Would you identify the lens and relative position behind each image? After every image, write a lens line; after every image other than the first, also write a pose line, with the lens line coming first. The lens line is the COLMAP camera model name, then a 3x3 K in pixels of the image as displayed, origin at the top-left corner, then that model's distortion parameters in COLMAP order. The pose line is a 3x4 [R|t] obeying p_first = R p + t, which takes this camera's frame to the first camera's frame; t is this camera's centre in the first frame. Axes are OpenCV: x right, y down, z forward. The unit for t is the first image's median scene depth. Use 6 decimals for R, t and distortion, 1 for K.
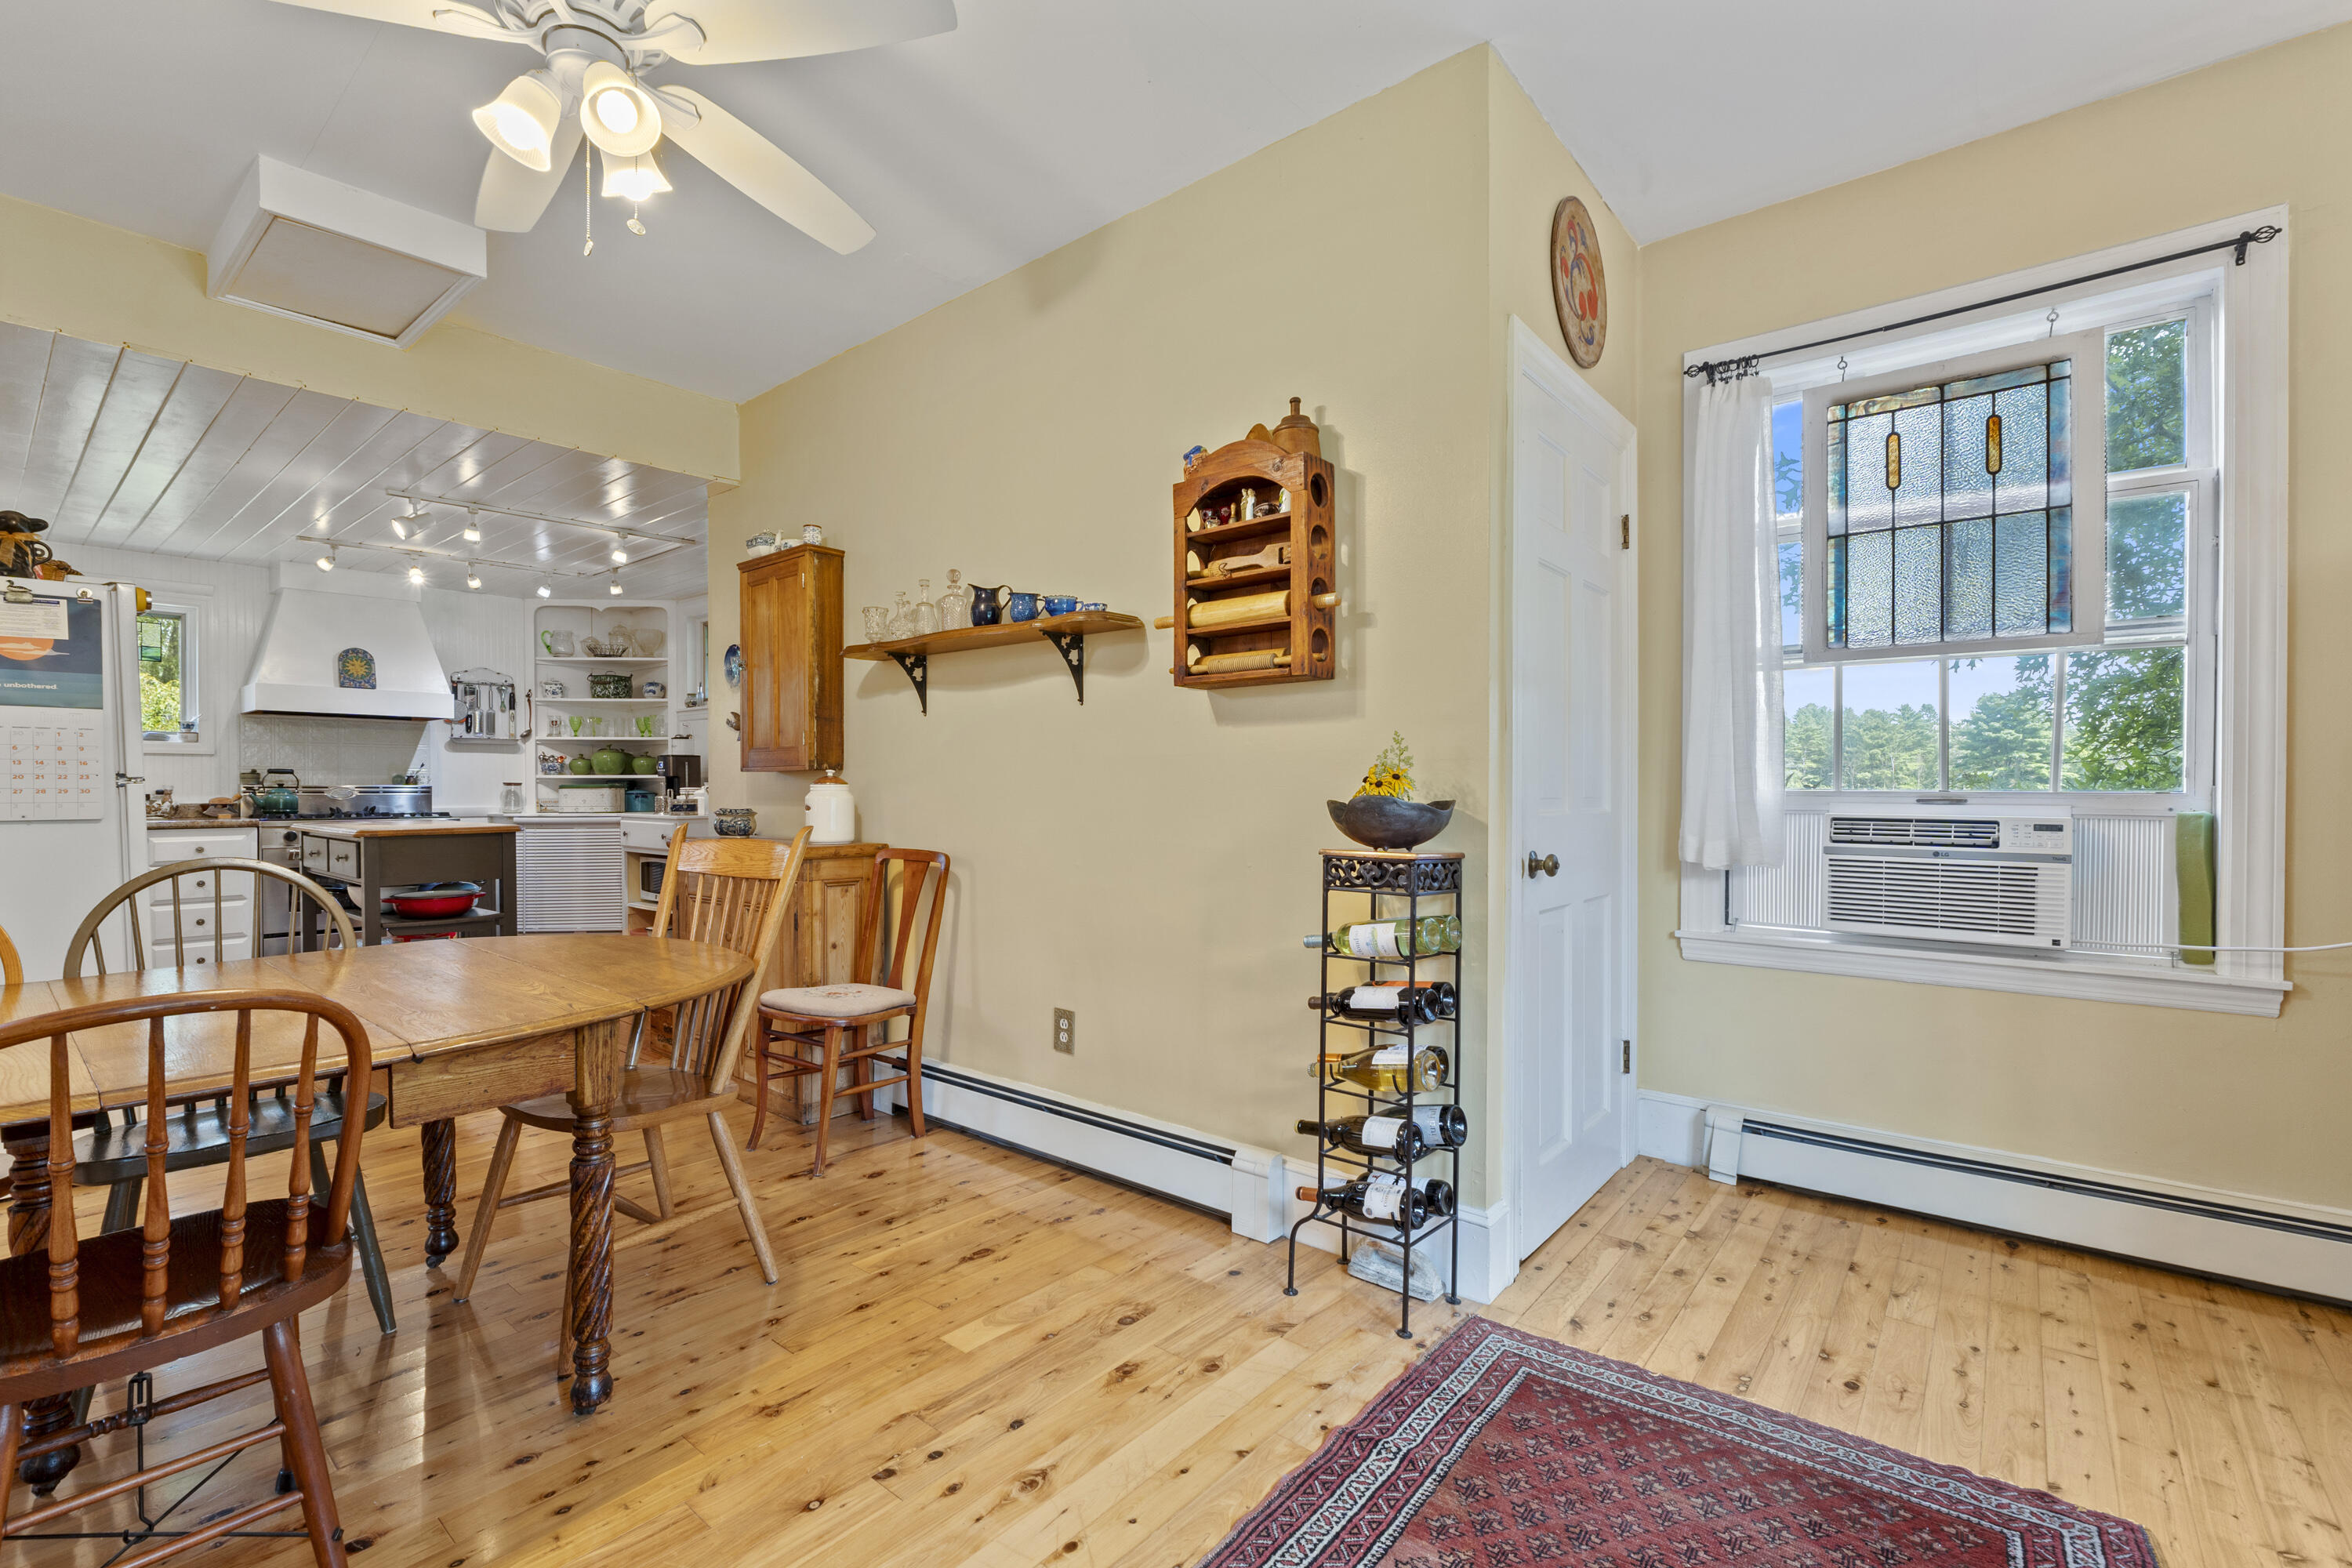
lens RADIAL K [[1011.9, 0, 1170.1], [0, 1011.9, 800.2], [0, 0, 1]] dist [-0.005022, -0.001311]
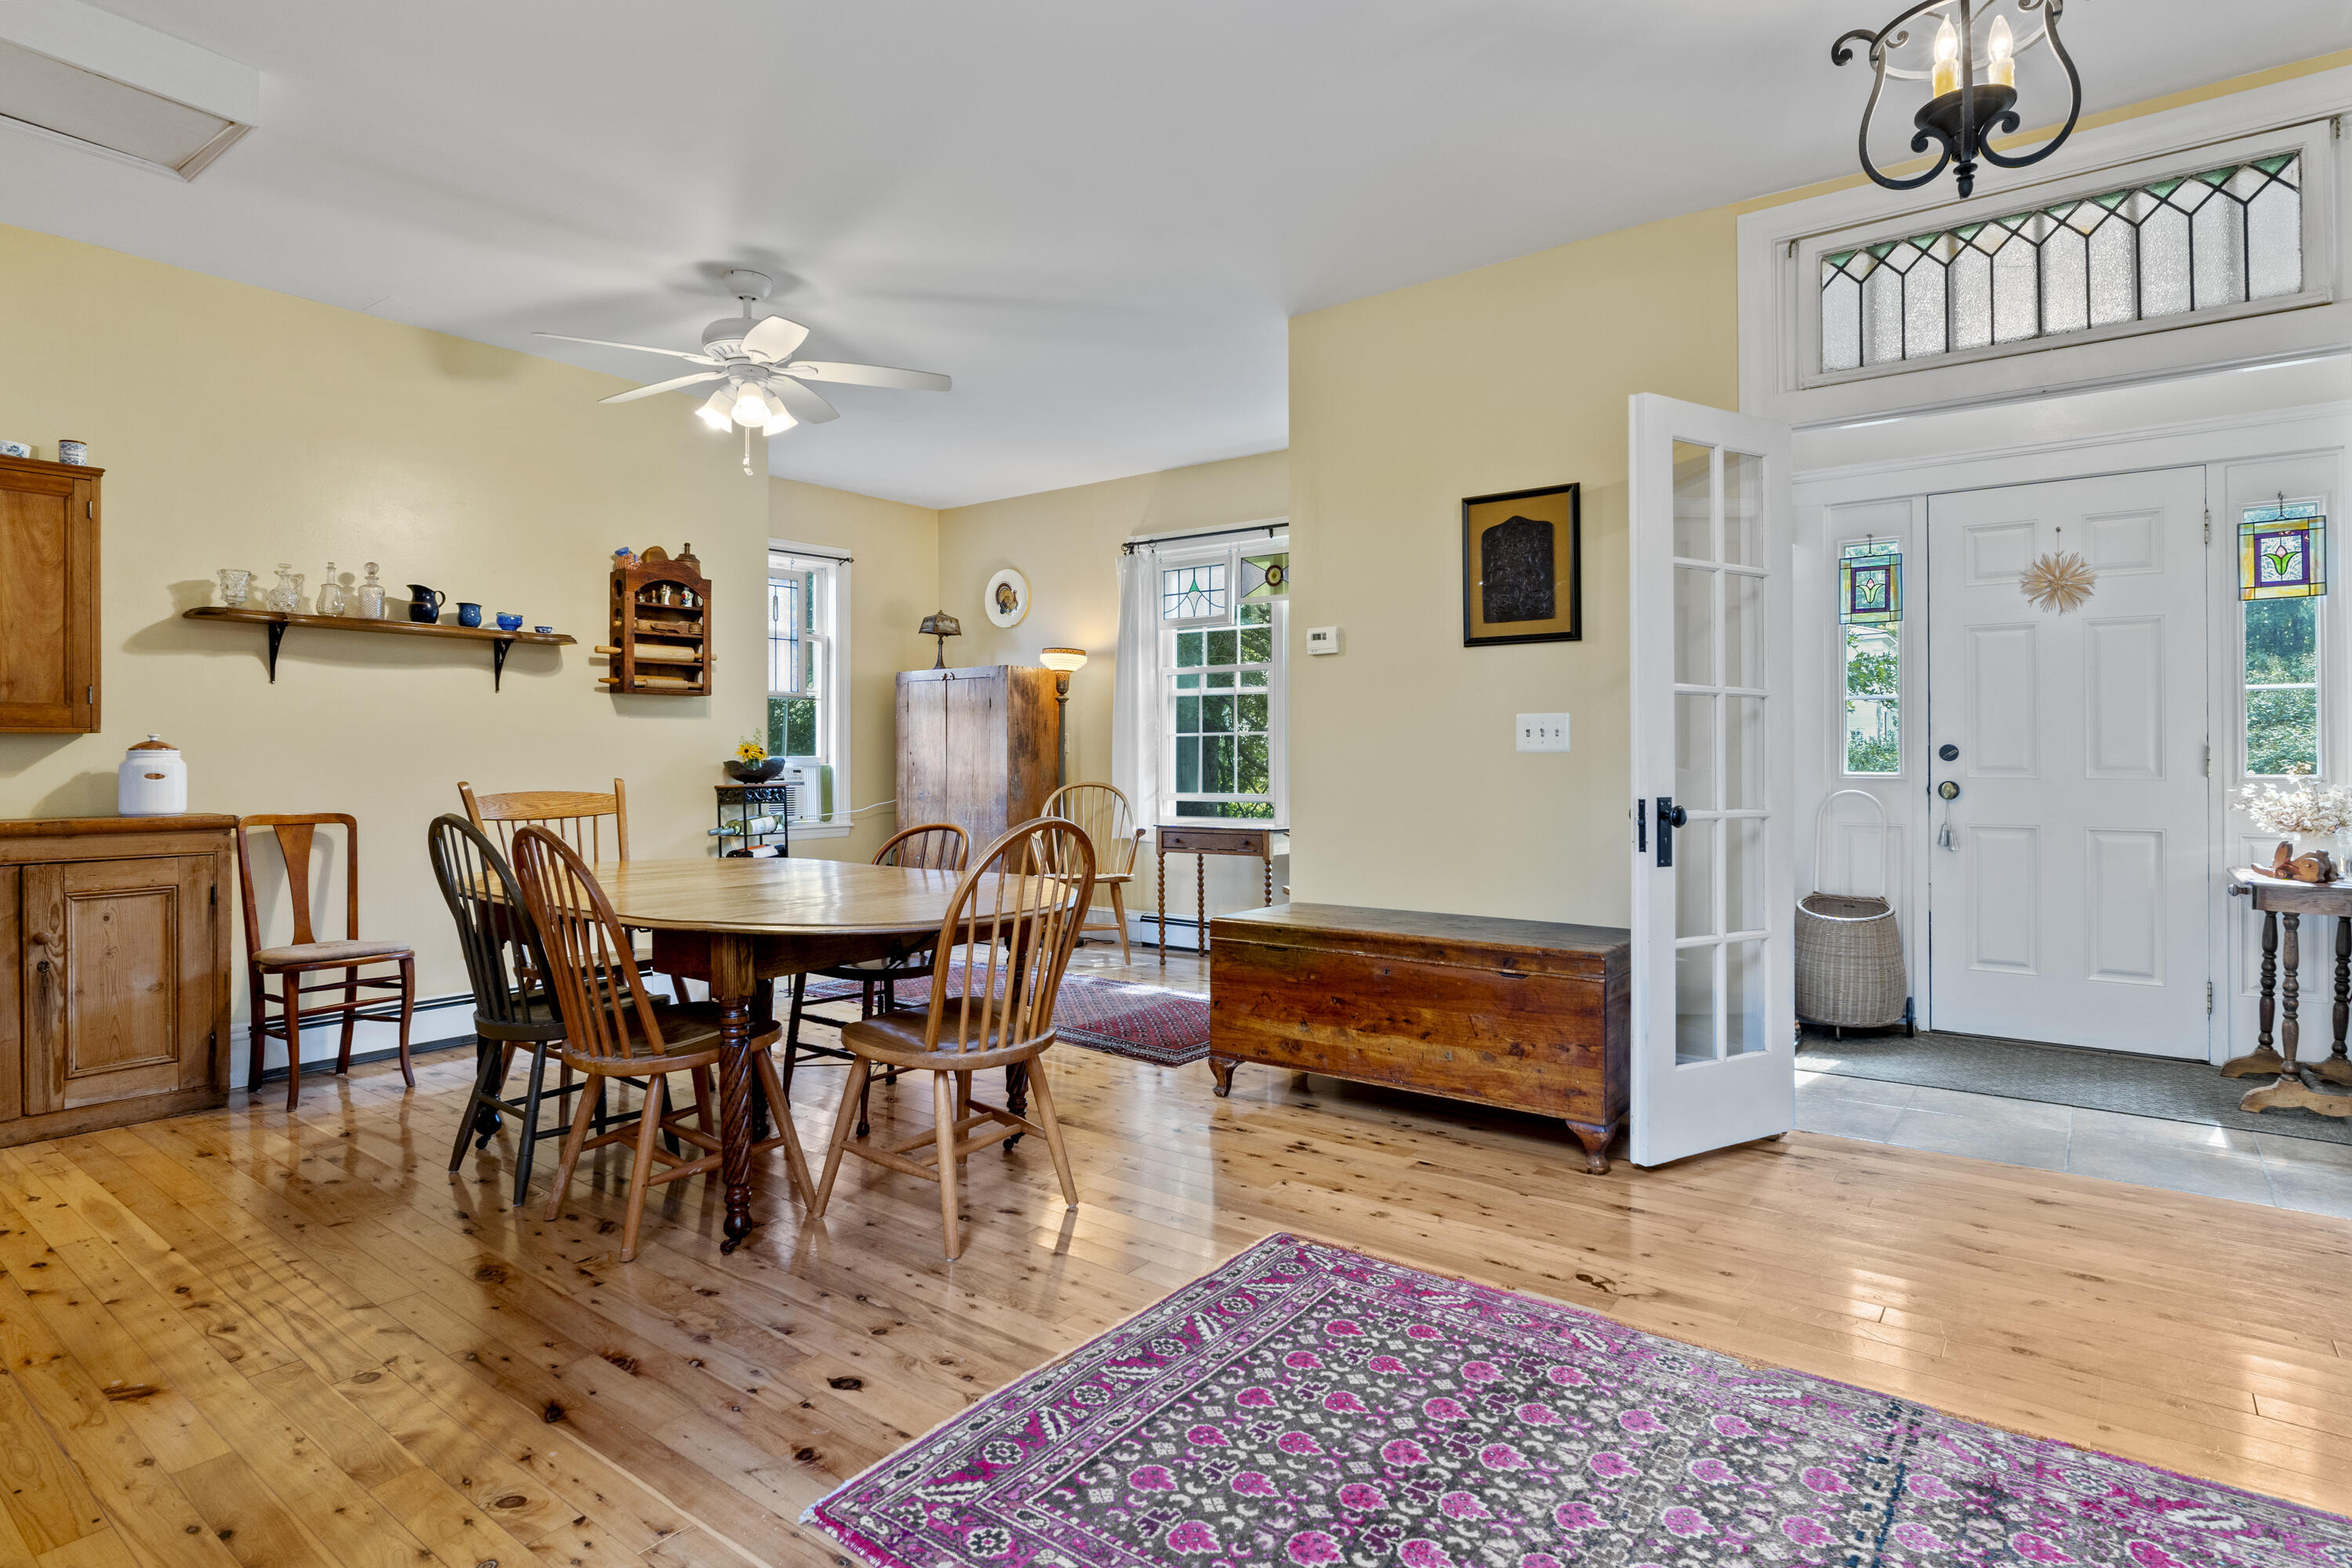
lens RADIAL K [[1211.7, 0, 1179.8], [0, 1211.7, 744.1], [0, 0, 1]] dist [-0.006878, 0.000117]
pose [[-0.048443, 0.009169, 0.998784, -0.796497], [0.014528, 0.999859, -0.008475, 0.000573], [-0.998720, 0.014100, -0.048569, 0.079071]]
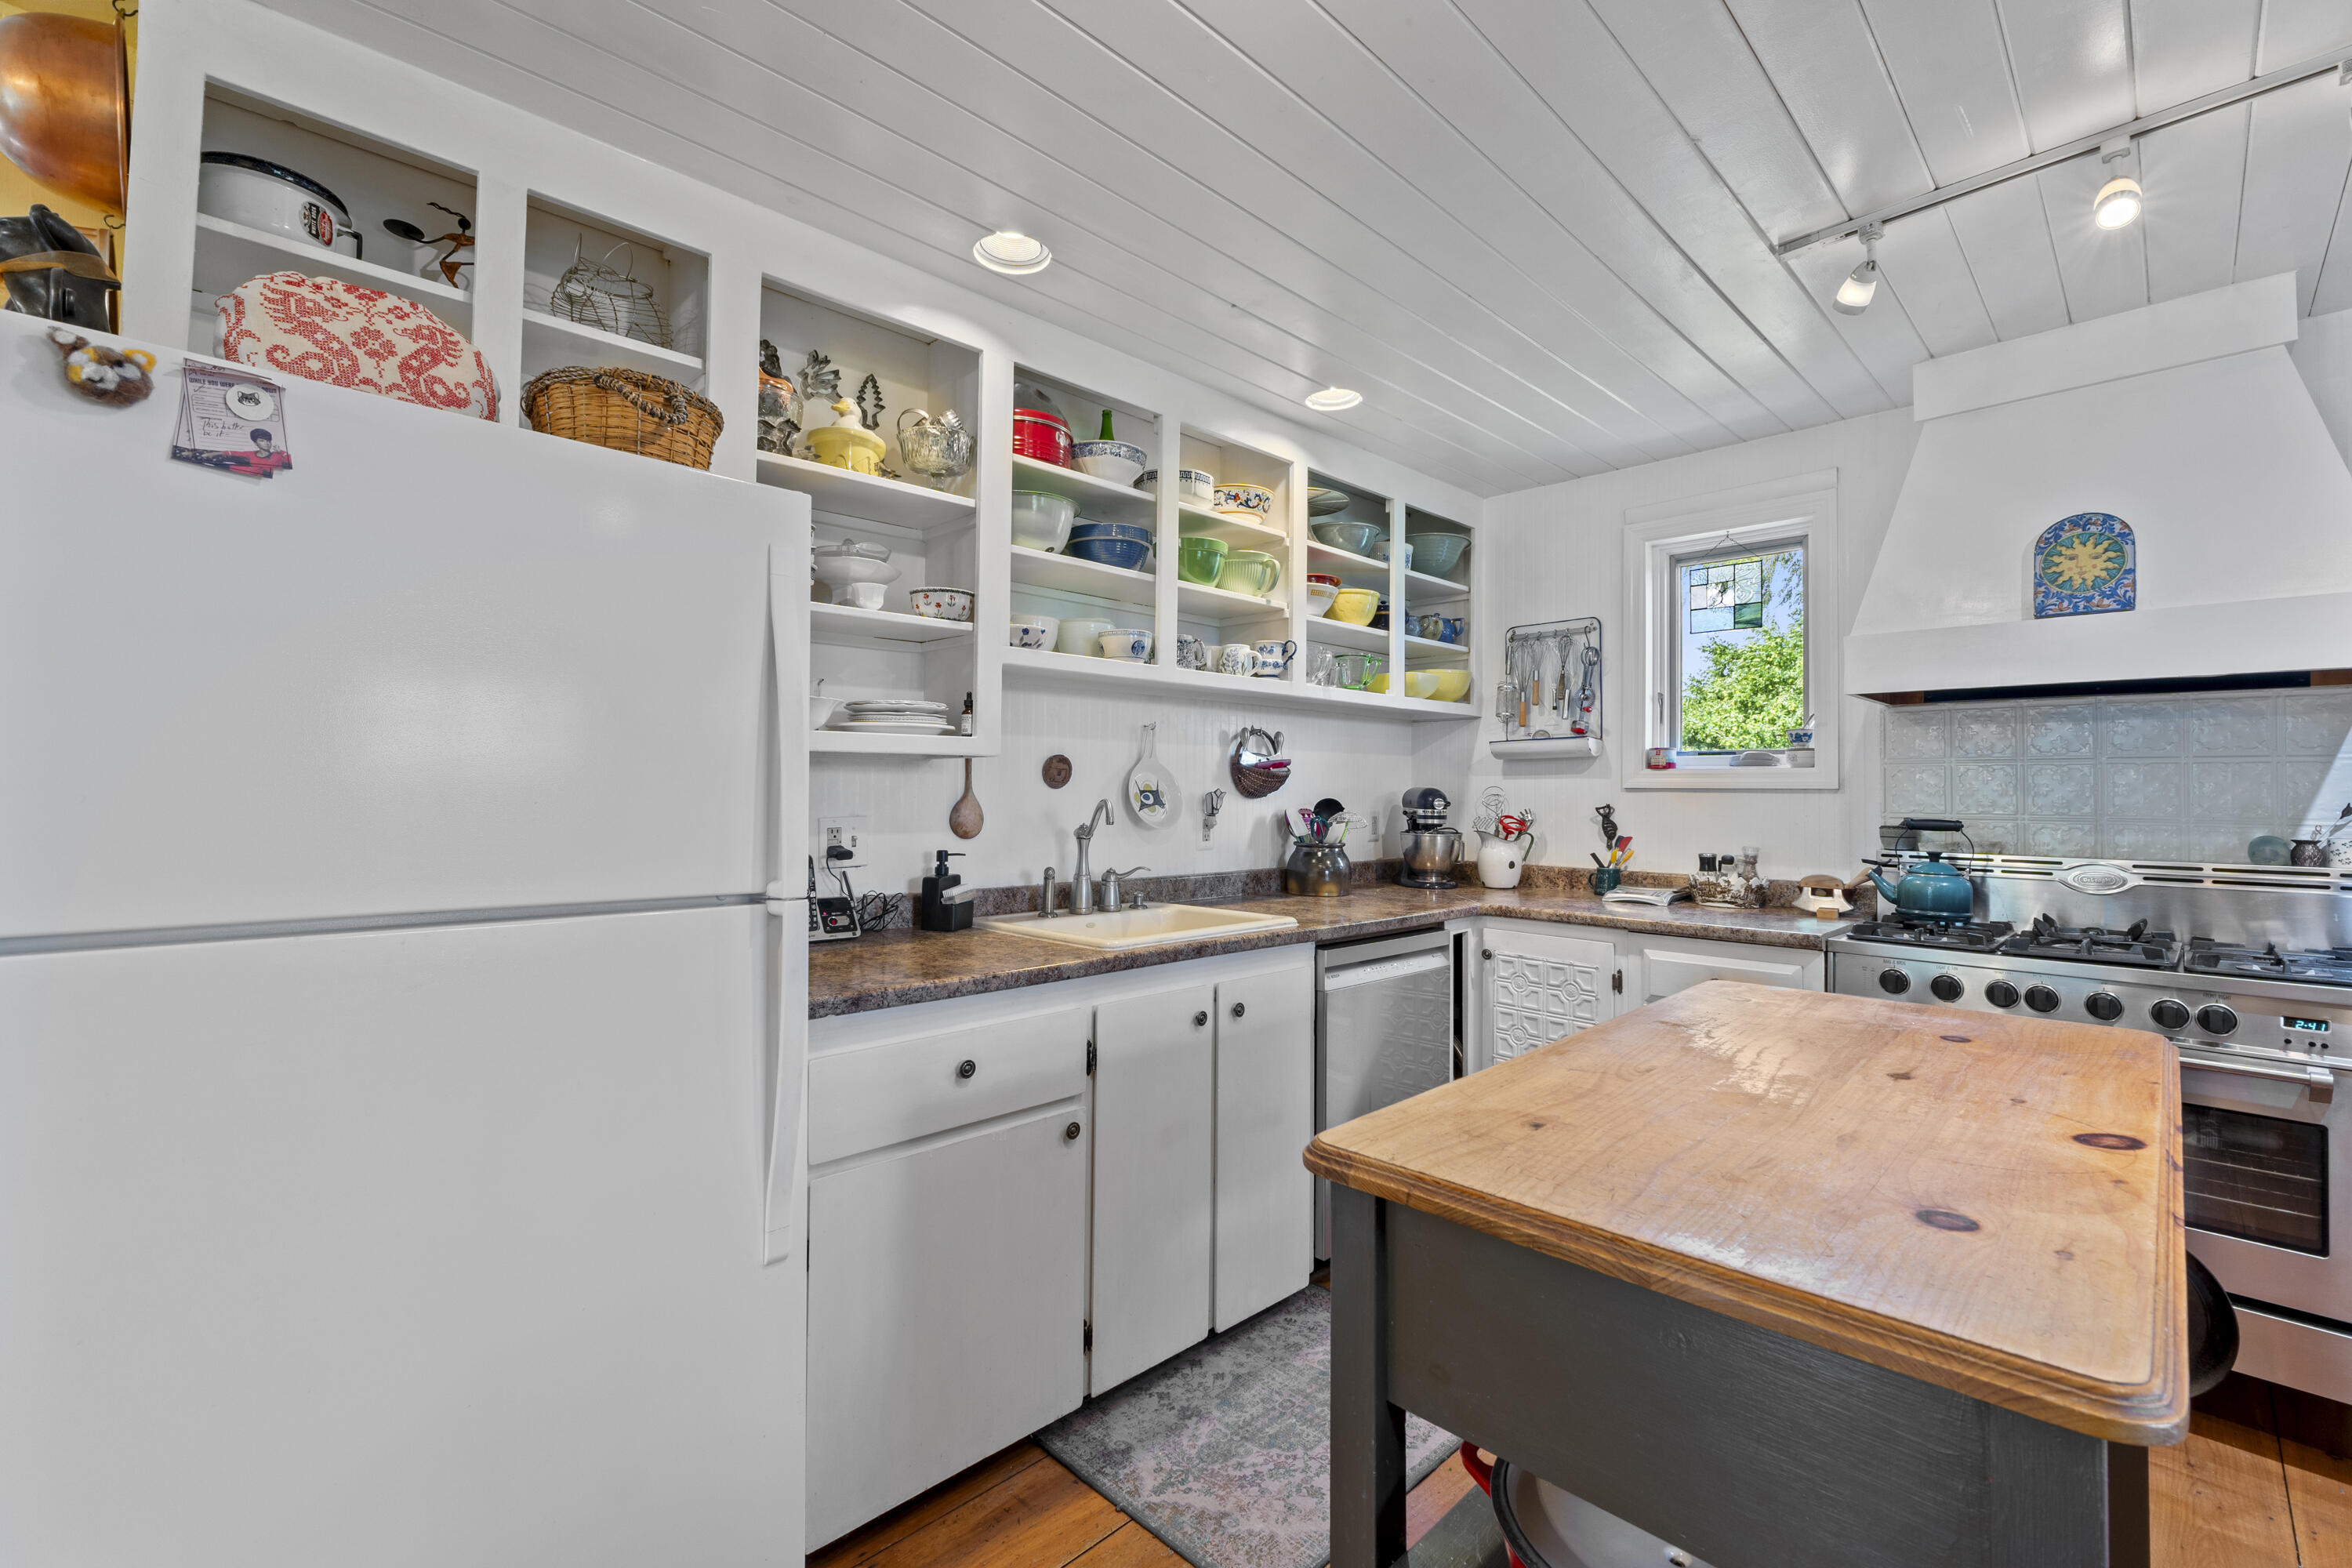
lens RADIAL K [[1011.9, 0, 1160.1], [0, 1011.9, 774.3], [0, 0, 1]] dist [-0.005022, -0.001311]
pose [[-0.104982, -0.020437, -0.994264, -0.352900], [-0.019327, 0.999642, -0.018507, -0.032712], [0.994286, 0.017273, -0.105339, 0.629509]]
